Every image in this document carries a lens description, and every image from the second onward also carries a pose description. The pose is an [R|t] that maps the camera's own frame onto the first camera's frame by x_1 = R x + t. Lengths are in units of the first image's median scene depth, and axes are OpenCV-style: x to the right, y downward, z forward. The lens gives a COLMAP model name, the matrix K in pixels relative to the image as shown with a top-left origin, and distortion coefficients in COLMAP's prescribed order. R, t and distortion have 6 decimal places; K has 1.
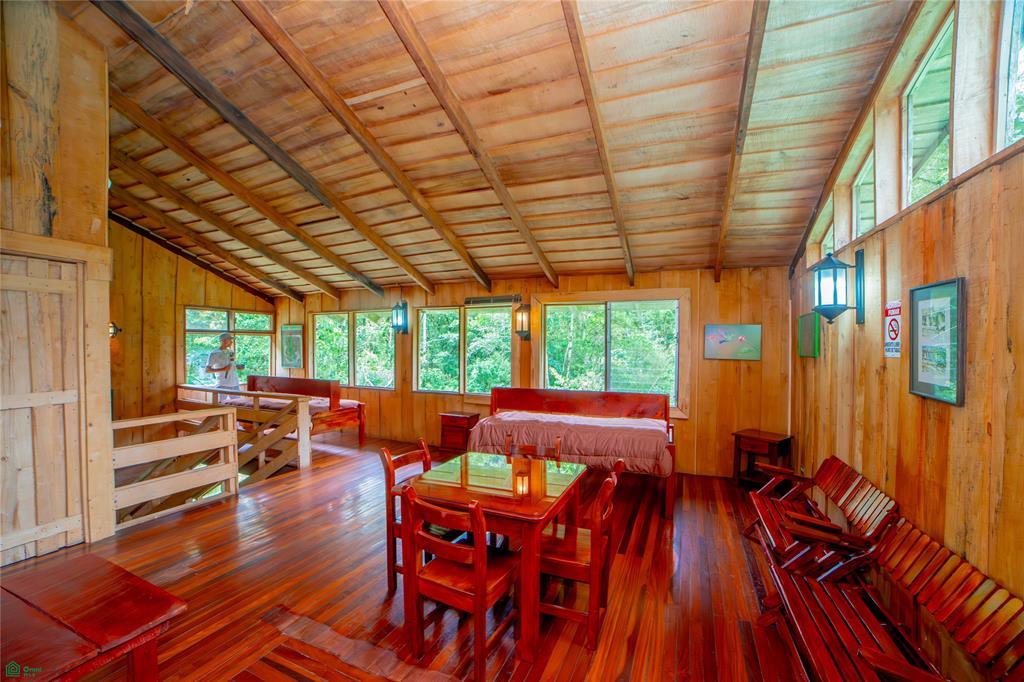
lens RADIAL K [[429.9, 0, 510.7], [0, 429.9, 353.9], [0, 0, 1]] dist [0.000503, -0.000036]
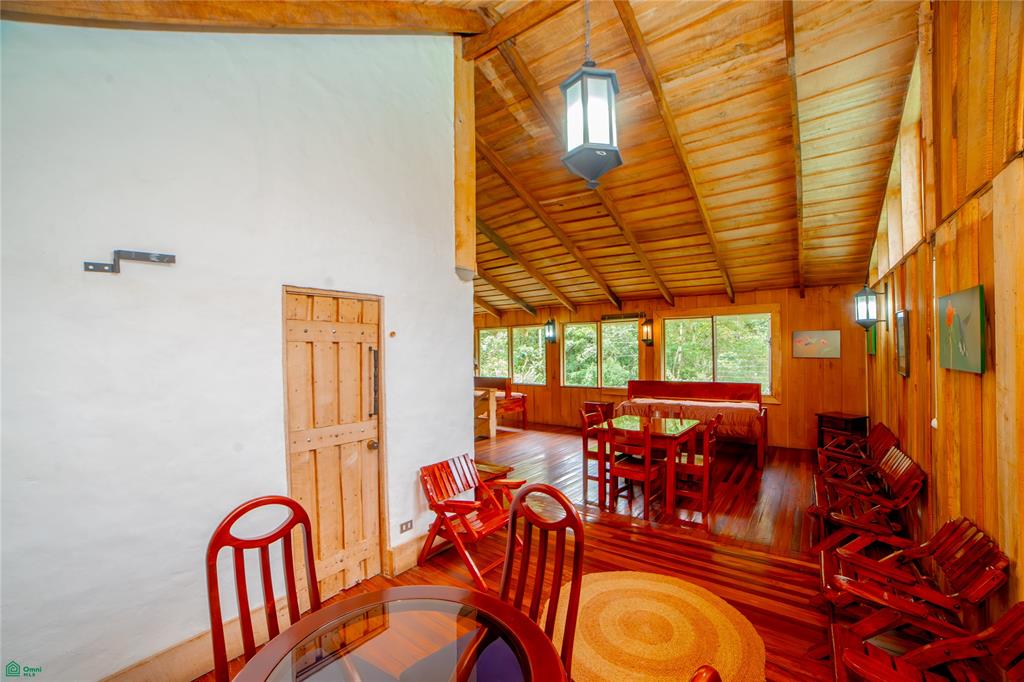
lens RADIAL K [[517.4, 0, 512.4], [0, 517.4, 355.6], [0, 0, 1]] dist [-0.000116, 0.000671]
pose [[0.985931, -0.018016, -0.166181, -0.123438], [0.016136, 0.999790, -0.012658, 0.011342], [0.166374, 0.009799, 0.986014, -0.678689]]
